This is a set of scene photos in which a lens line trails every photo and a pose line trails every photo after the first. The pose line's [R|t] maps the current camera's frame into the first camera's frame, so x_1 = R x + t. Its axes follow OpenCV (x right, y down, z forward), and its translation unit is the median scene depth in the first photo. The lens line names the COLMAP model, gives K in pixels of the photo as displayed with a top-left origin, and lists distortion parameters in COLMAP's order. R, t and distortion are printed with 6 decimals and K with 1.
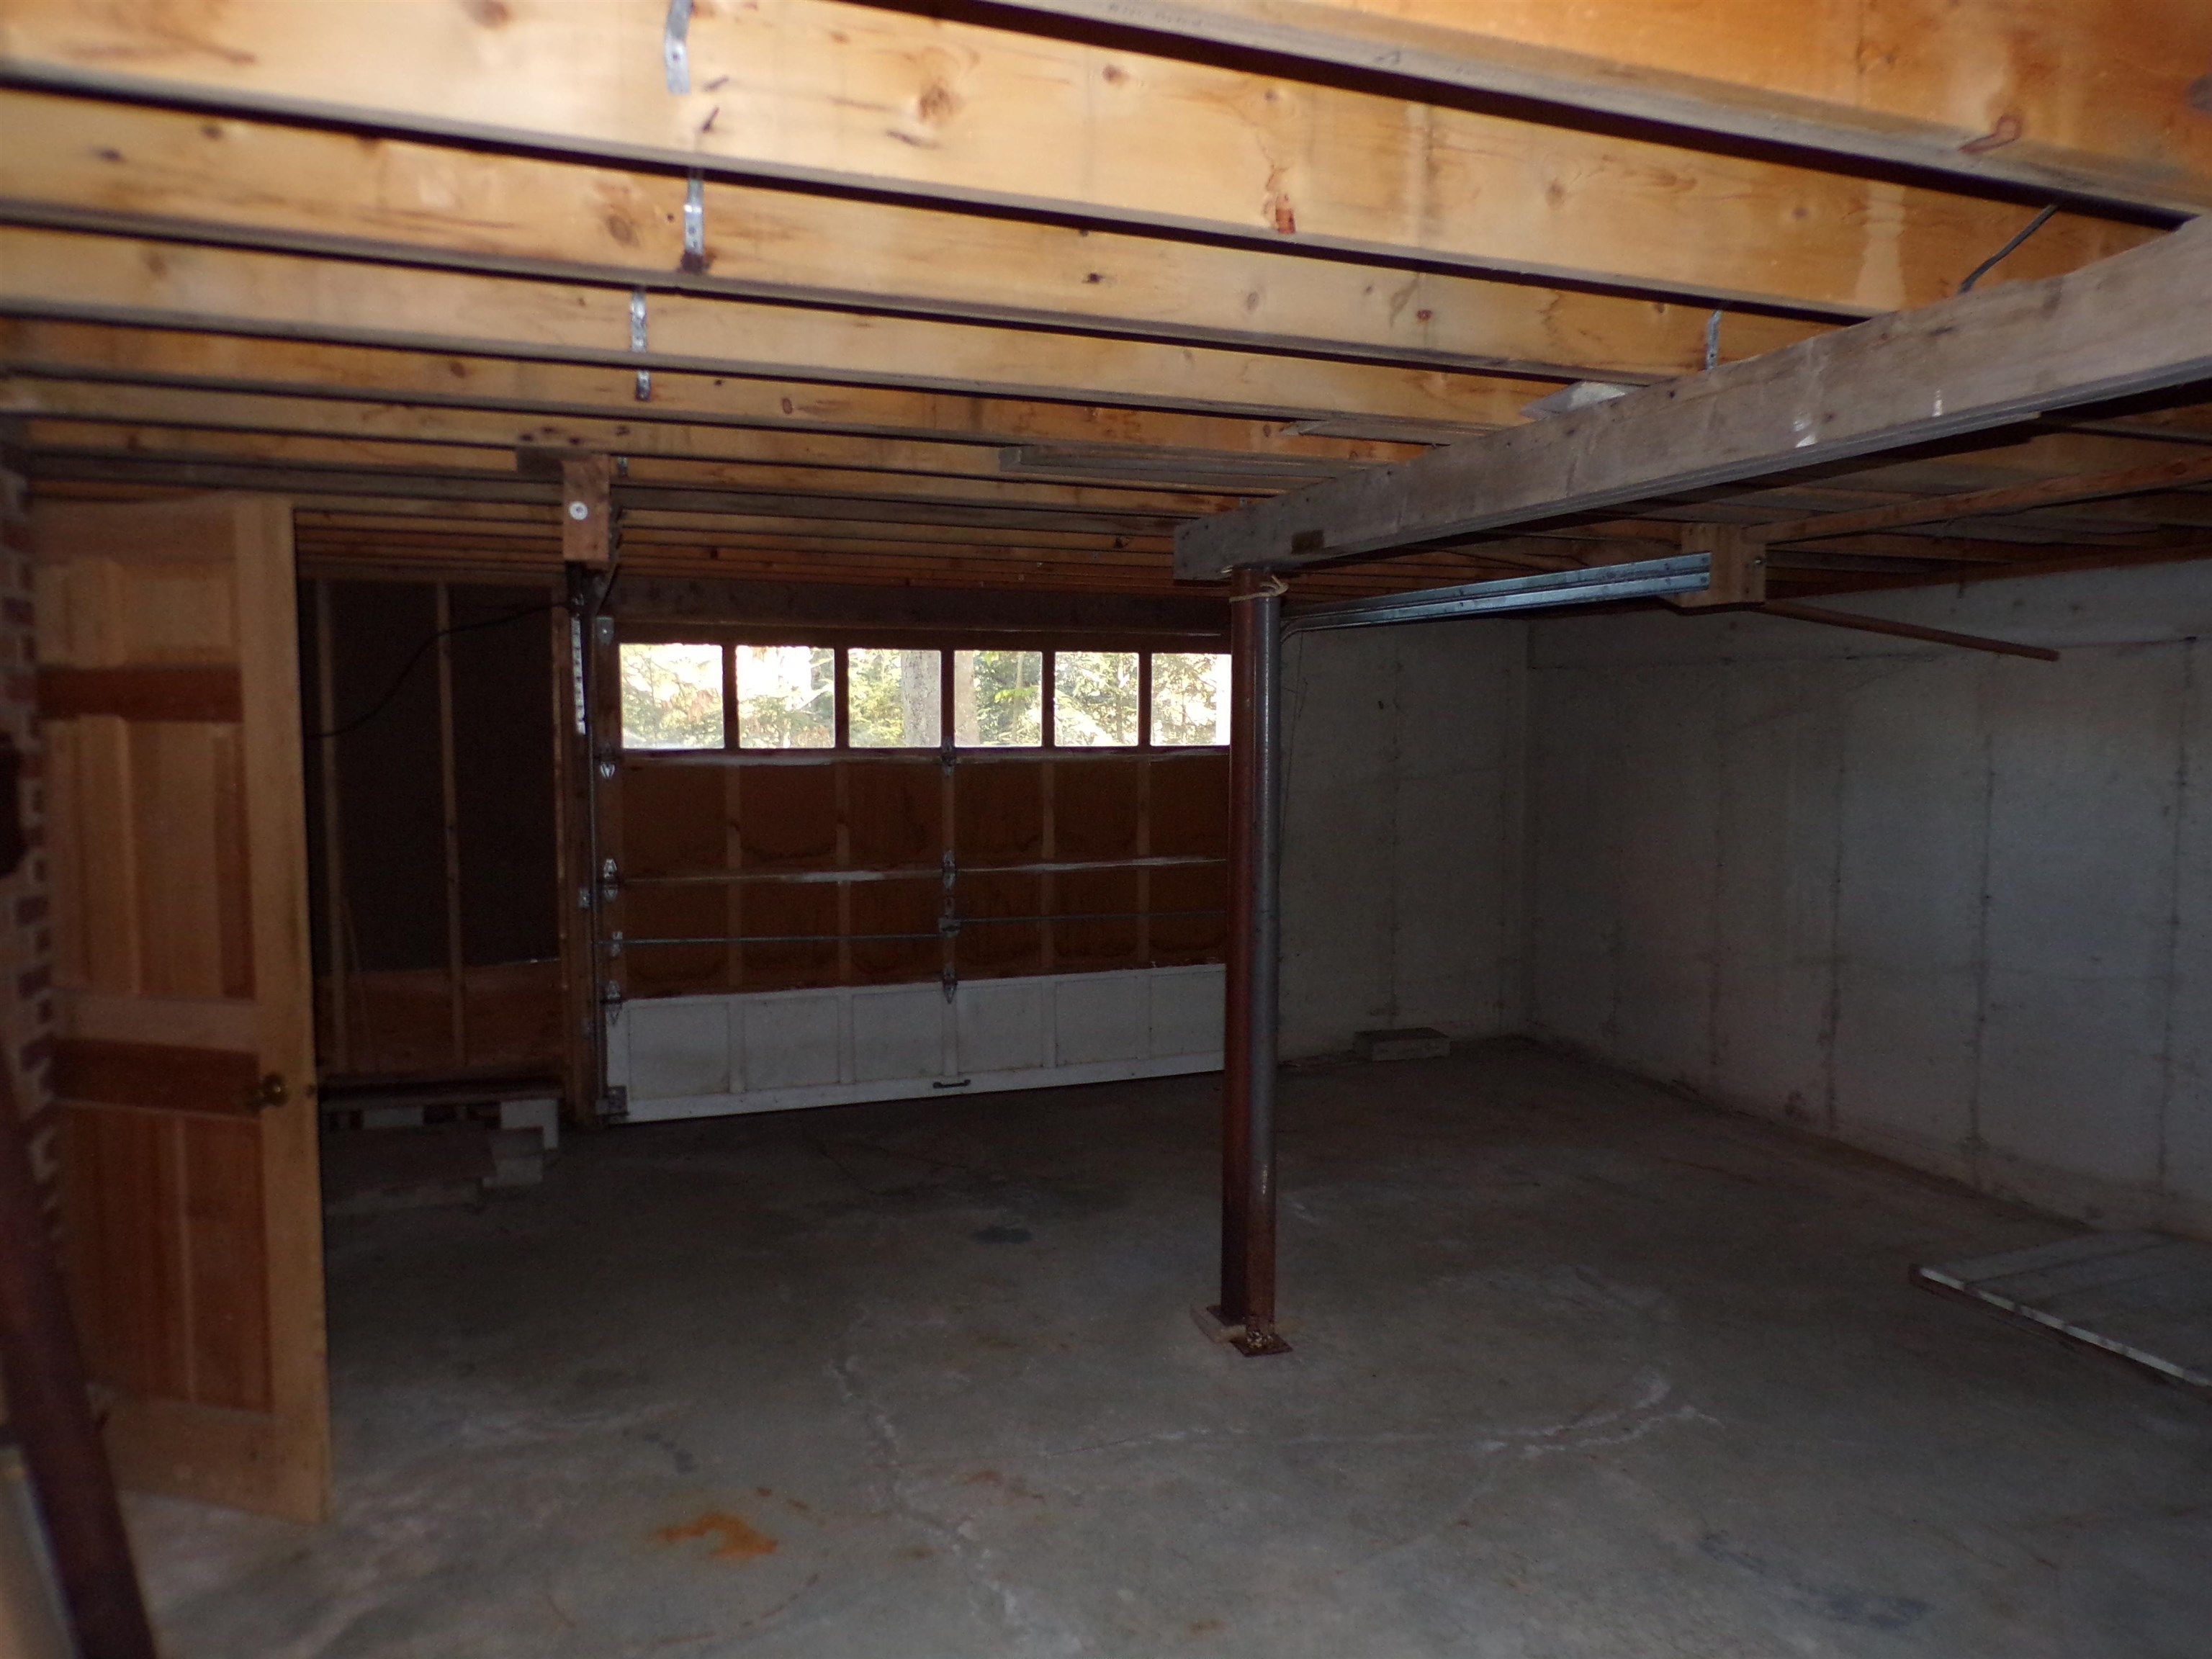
lens RADIAL K [[1512.4, 0, 1108.1], [0, 1512.4, 845.7], [0, 0, 1]] dist [0.000959, 0.001471]
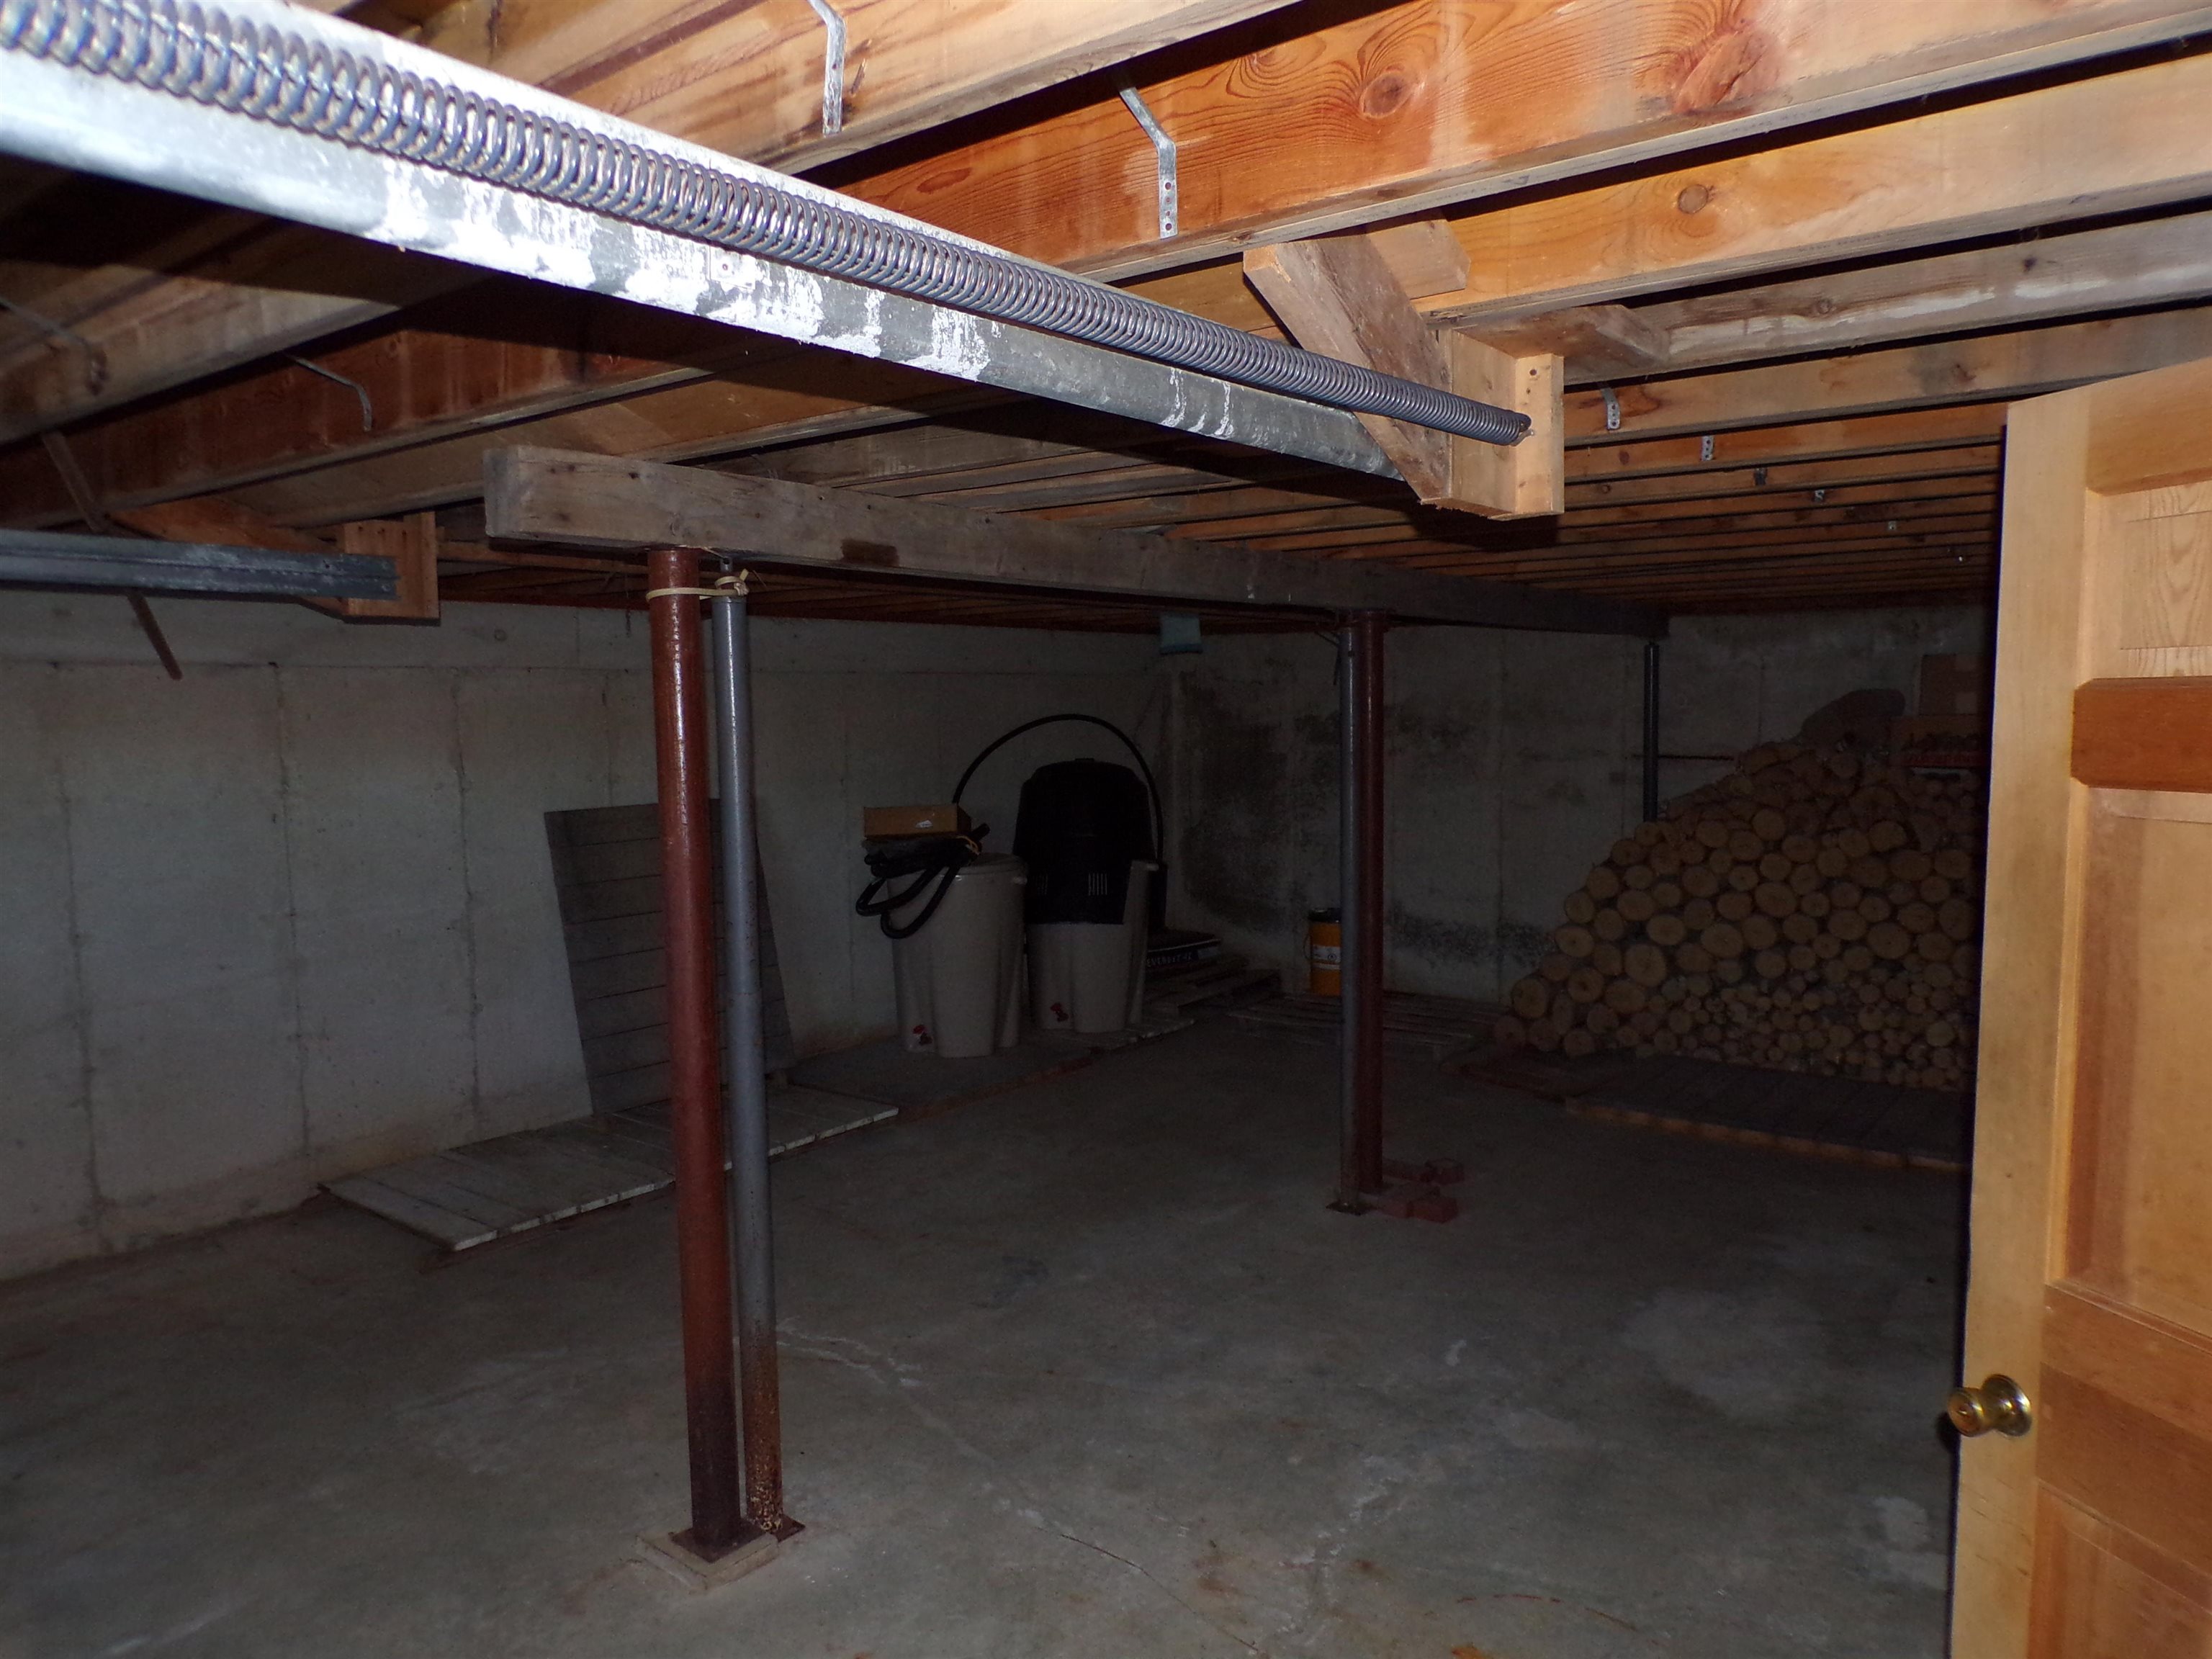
lens RADIAL K [[1512.4, 0, 1108.1], [0, 1512.4, 845.7], [0, 0, 1]] dist [0.000959, 0.001471]
pose [[-0.521660, -0.078713, 0.849515, -0.607939], [0.079815, 0.986865, 0.140451, -0.117930], [-0.849412, 0.141072, -0.508526, 1.127110]]
